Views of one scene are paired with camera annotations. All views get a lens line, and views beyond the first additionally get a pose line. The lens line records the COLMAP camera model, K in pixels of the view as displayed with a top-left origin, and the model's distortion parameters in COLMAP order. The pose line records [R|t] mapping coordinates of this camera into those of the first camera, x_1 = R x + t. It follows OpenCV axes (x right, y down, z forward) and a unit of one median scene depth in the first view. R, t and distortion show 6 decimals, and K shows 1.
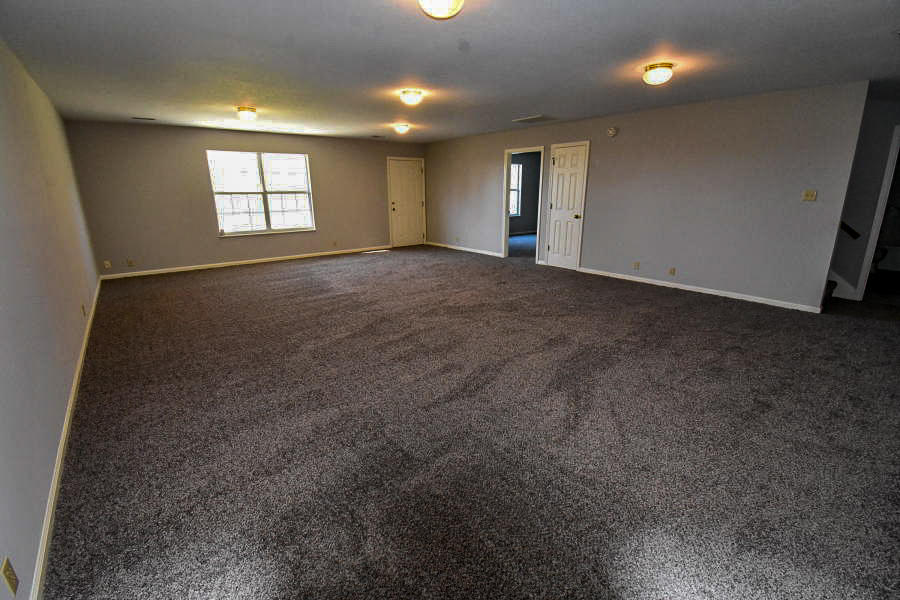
lens RADIAL K [[397.7, 0, 449.2], [0, 397.7, 297.0], [0, 0, 1]] dist [0.018935, -0.024848]
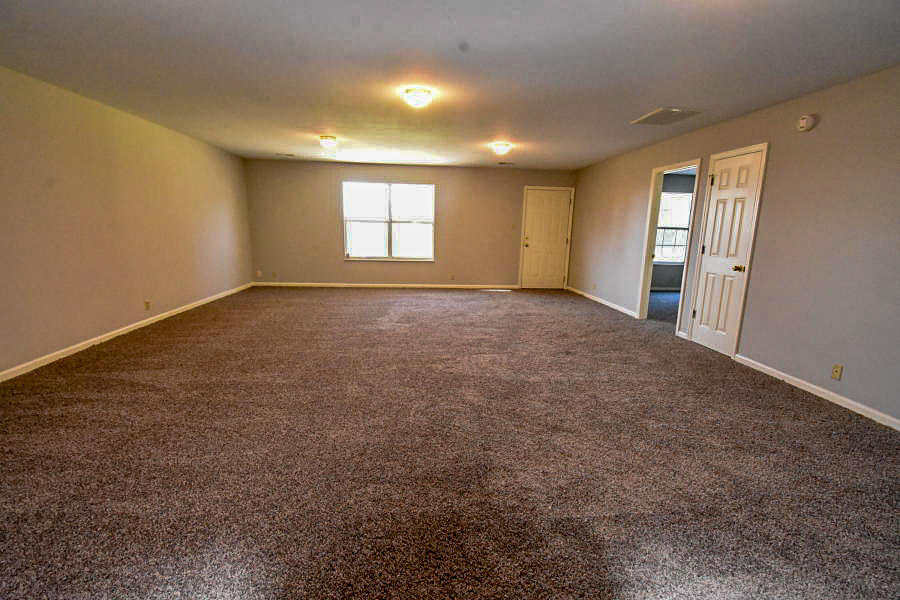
lens RADIAL K [[397.7, 0, 449.2], [0, 397.7, 297.0], [0, 0, 1]] dist [0.018935, -0.024848]
pose [[0.831231, 0.123466, -0.542044, 0.259167], [-0.175207, 0.983518, -0.044657, -0.050790], [0.527596, 0.132090, 0.839163, 0.247290]]
